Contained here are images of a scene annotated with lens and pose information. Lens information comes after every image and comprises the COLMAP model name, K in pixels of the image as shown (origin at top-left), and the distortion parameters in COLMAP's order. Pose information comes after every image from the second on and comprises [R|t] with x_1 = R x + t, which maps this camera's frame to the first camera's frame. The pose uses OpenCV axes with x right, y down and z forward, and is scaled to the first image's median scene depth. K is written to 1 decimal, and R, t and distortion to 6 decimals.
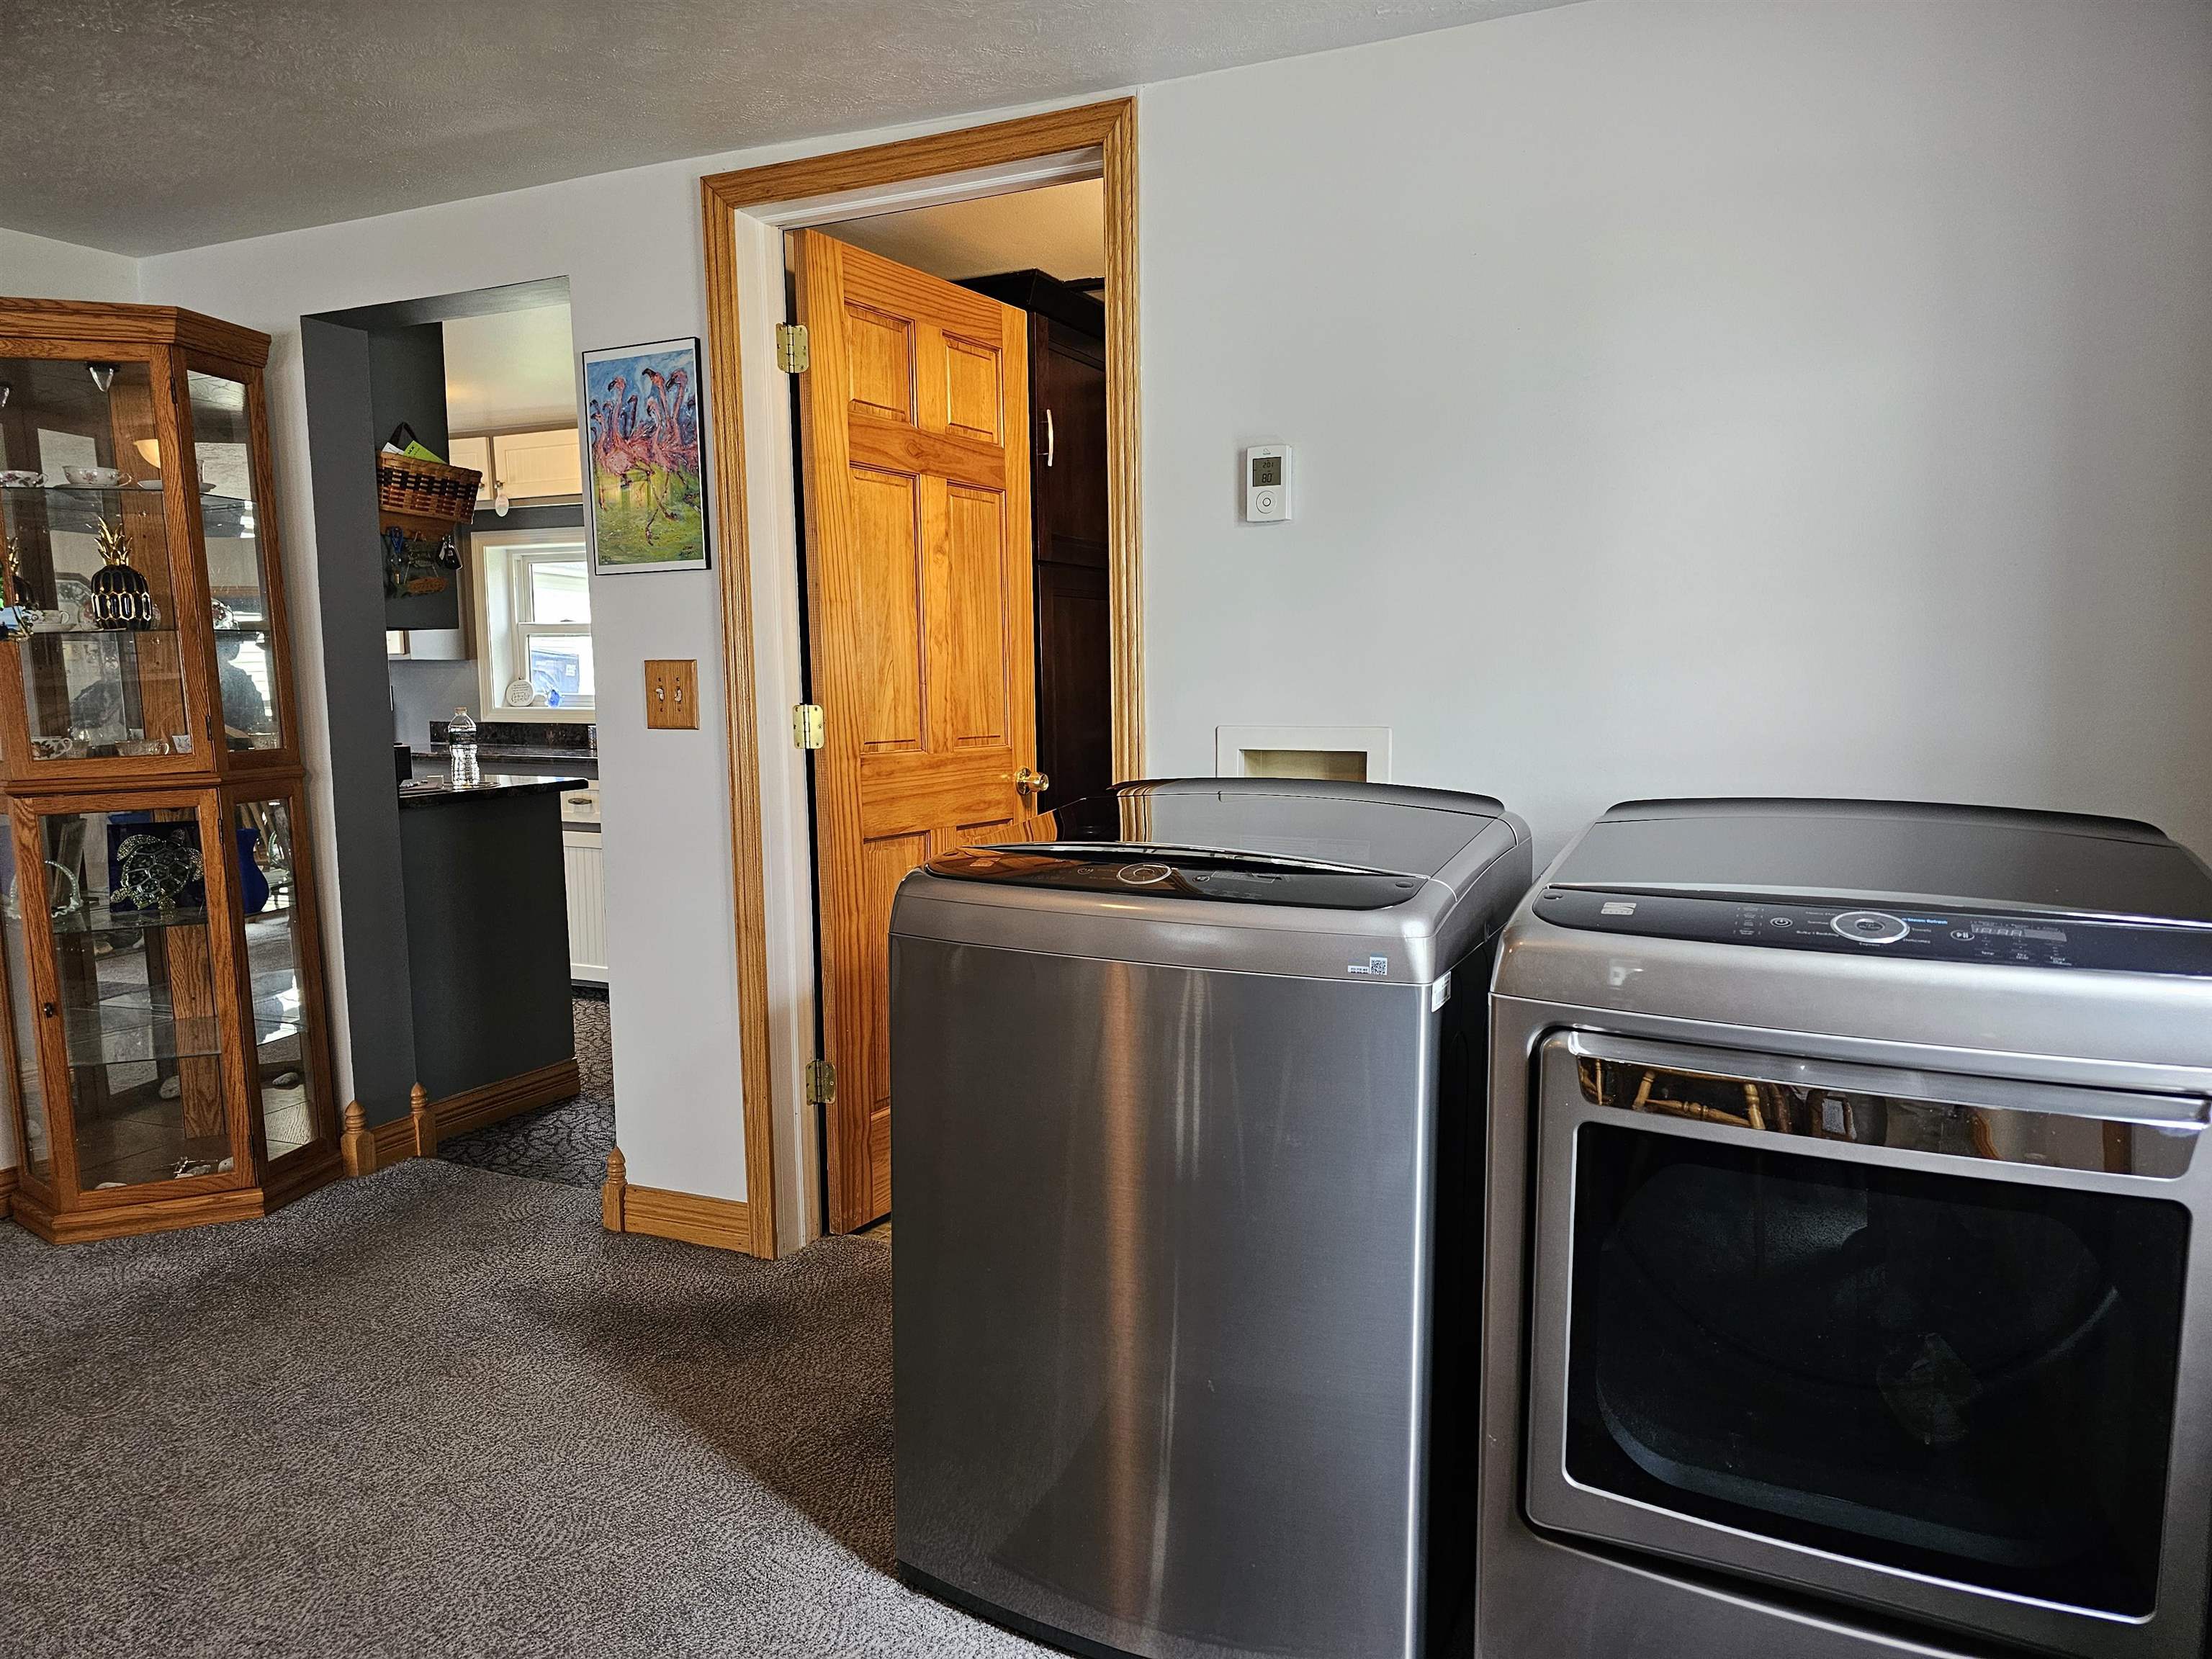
lens RADIAL K [[1515.4, 0, 1056.2], [0, 1515.4, 849.4], [0, 0, 1]] dist [0.041950, -0.005384]
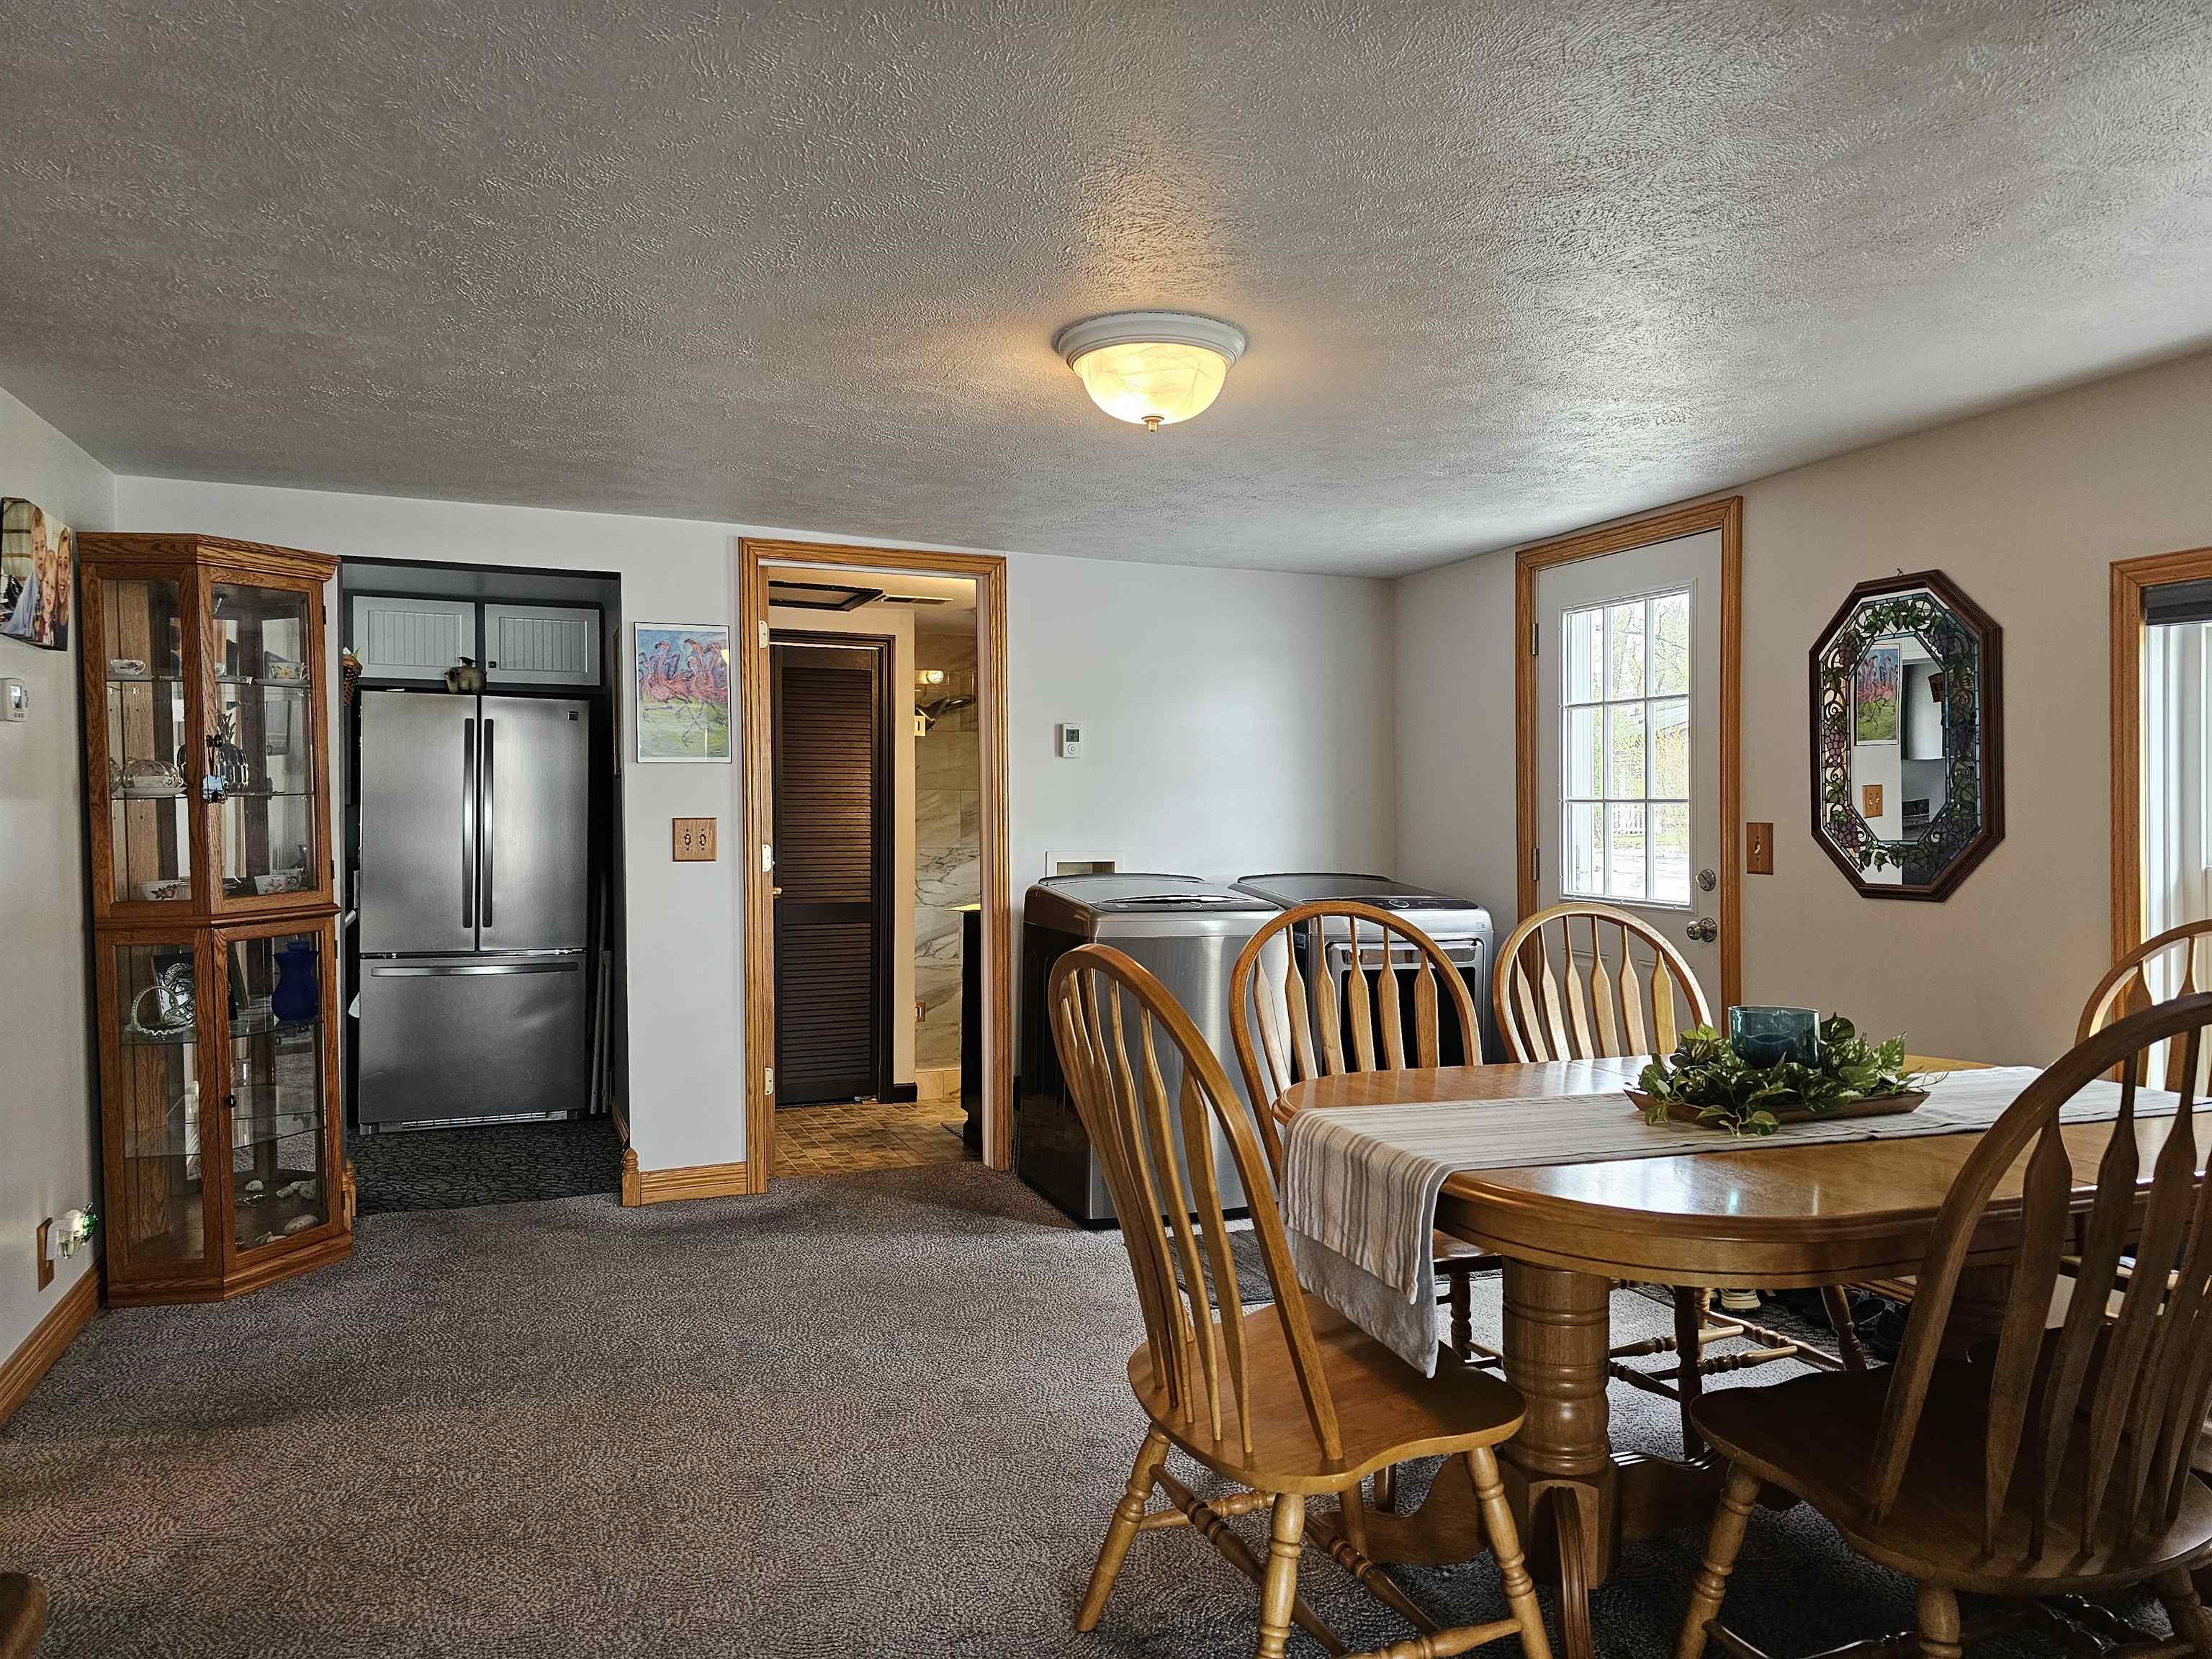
lens RADIAL K [[1457.6, 0, 1112.9], [0, 1457.6, 824.5], [0, 0, 1]] dist [0.060967, -0.058475]
pose [[0.666493, 0.000216, 0.745512, -1.102292], [0.081840, 0.993935, -0.073453, 0.030358], [-0.741006, 0.109968, 0.662433, -0.332975]]
